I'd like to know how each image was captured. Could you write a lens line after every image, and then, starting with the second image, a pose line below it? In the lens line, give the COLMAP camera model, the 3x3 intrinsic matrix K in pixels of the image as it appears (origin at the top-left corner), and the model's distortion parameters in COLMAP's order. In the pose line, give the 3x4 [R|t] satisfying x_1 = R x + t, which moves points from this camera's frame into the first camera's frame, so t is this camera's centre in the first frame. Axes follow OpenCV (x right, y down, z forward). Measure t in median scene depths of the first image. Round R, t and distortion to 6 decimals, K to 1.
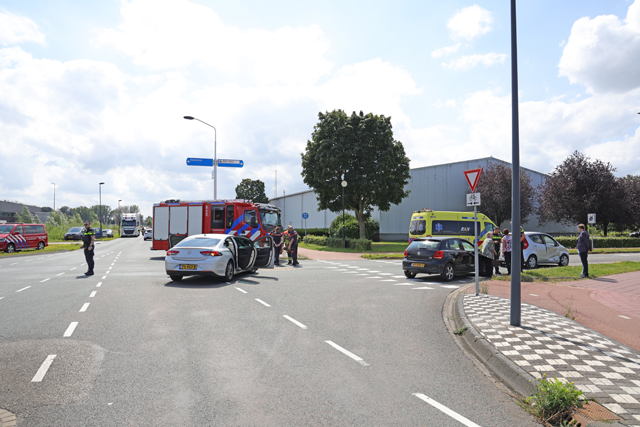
lens RADIAL K [[448.5, 0, 320.0], [0, 448.5, 213.5], [0, 0, 1]] dist [-0.002489, -0.001205]
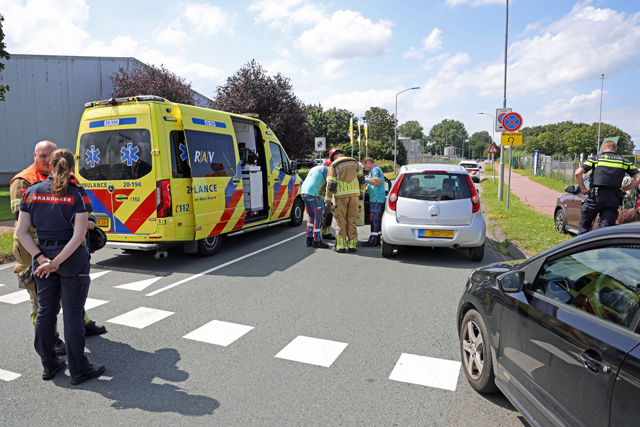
lens RADIAL K [[448.5, 0, 320.0], [0, 448.5, 213.5], [0, 0, 1]] dist [-0.002489, -0.001205]
pose [[0.667251, -0.095963, 0.738625, 0.082592], [-0.016607, 0.989502, 0.143561, 0.023827], [-0.744648, -0.108058, 0.658653, 0.675347]]
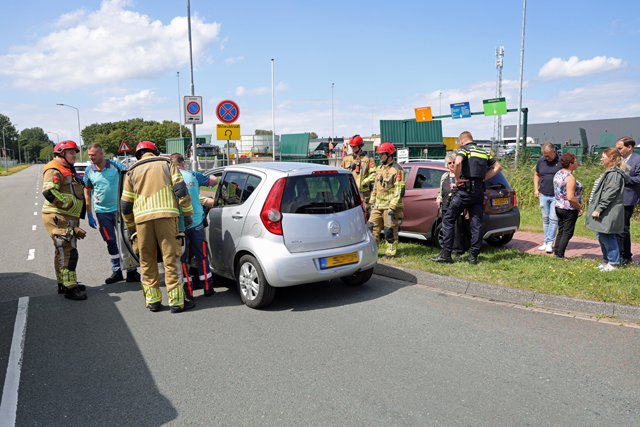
lens RADIAL K [[507.9, 0, 320.0], [0, 507.9, 213.5], [0, 0, 1]] dist [0.003727, 0.002721]
pose [[-0.112401, -0.119665, 0.986431, 0.189819], [-0.000166, 0.992724, 0.120409, 0.036589], [-0.993663, 0.013370, -0.111604, 1.130311]]
